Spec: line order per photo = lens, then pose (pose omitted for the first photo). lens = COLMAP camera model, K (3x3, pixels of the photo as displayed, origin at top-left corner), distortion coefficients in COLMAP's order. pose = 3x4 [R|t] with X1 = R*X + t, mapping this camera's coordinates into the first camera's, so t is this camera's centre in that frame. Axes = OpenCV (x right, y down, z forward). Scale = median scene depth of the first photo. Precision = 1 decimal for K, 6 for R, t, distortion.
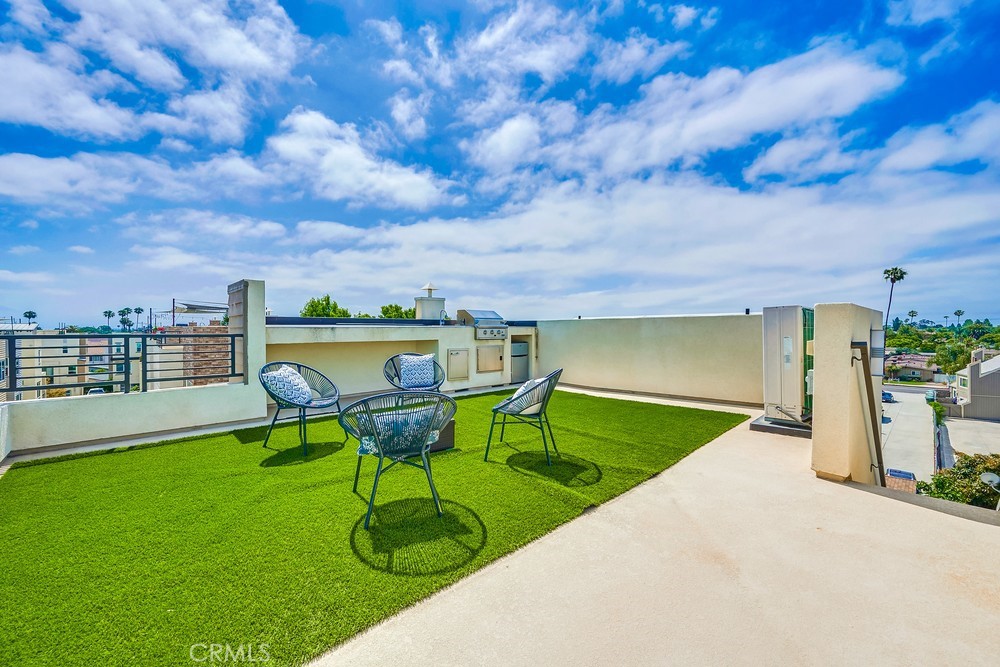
lens RADIAL K [[397.8, 0, 501.8], [0, 397.8, 333.0], [0, 0, 1]] dist [-0.001350, 0.000995]
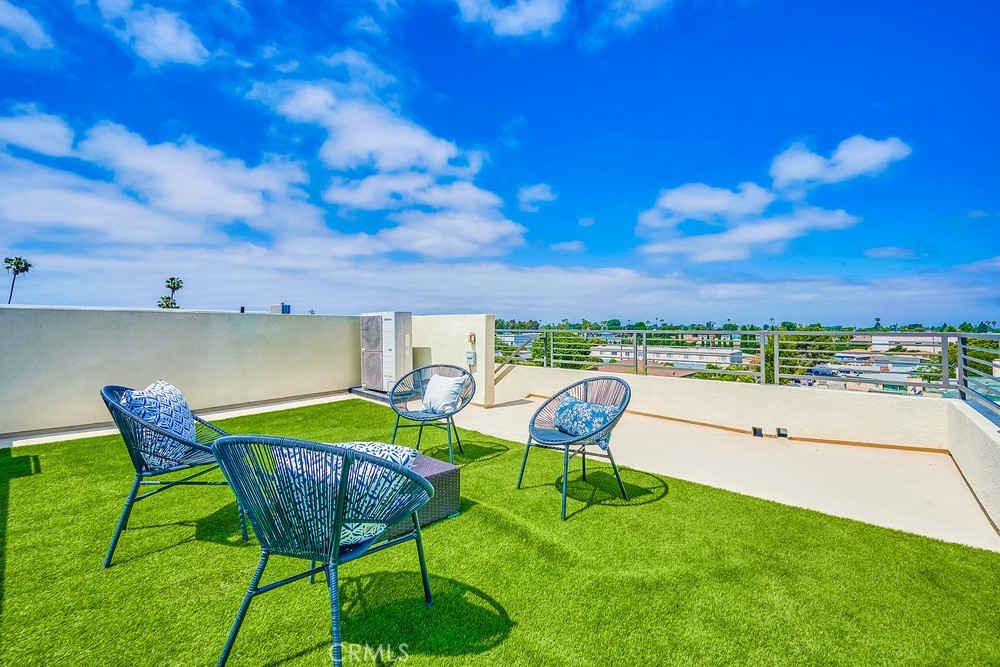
lens RADIAL K [[430.4, 0, 510.2], [0, 430.4, 331.9], [0, 0, 1]] dist [-0.009488, 0.001780]
pose [[-0.124814, -0.010369, 0.992126, -0.315542], [0.012691, 0.999847, 0.012046, -0.002257], [-0.992099, 0.014094, -0.124663, 0.307842]]
